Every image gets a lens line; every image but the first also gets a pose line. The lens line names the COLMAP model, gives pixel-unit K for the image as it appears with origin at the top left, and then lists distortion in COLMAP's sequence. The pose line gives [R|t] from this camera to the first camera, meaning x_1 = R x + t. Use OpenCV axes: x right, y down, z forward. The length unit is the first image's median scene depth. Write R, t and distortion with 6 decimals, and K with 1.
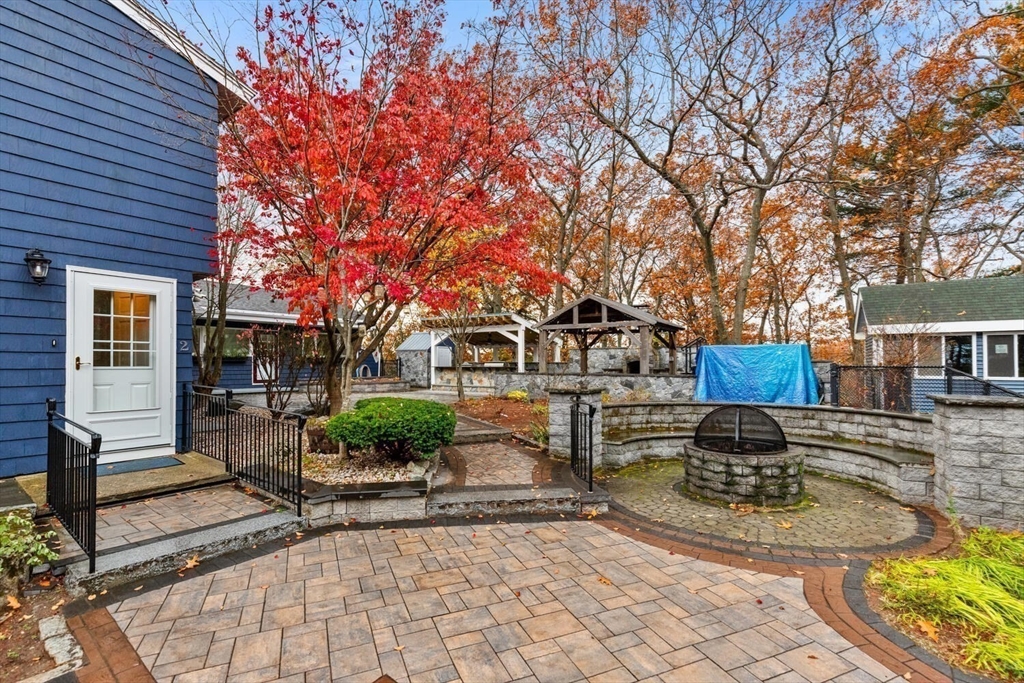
lens RADIAL K [[454.9, 0, 514.3], [0, 454.9, 359.2], [0, 0, 1]] dist [0.010029, 0.000056]
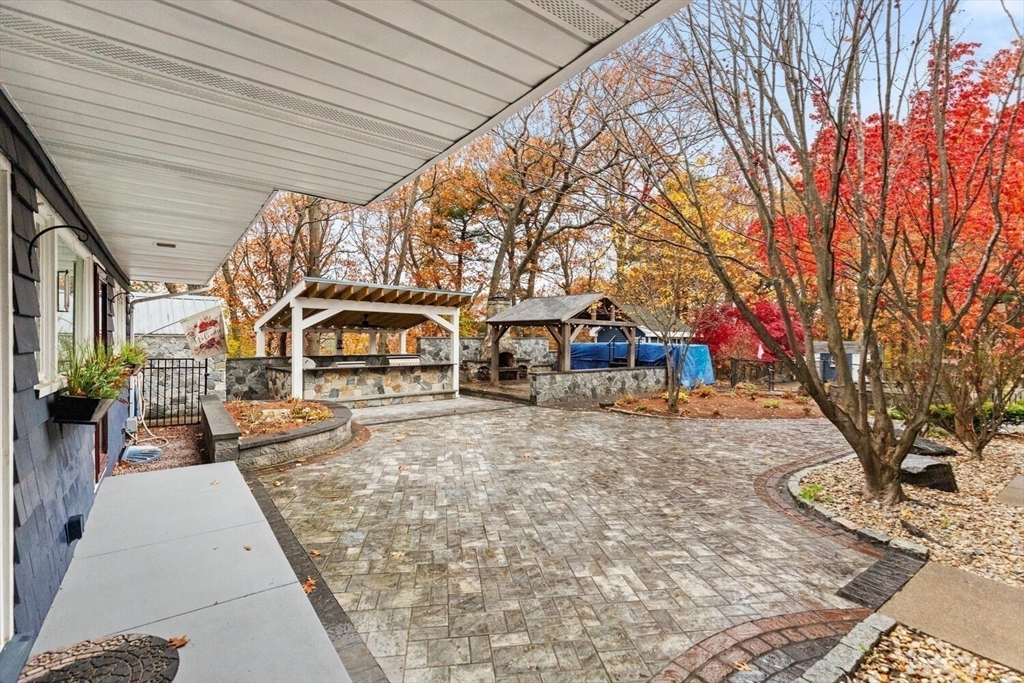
lens RADIAL K [[467.4, 0, 512.0], [0, 467.4, 335.7], [0, 0, 1]] dist [0.001953, -0.000009]
pose [[0.259073, 0.011331, 0.965791, -0.883447], [-0.019593, 0.999787, -0.006474, -0.031903], [-0.965659, -0.017245, 0.259240, 0.878766]]
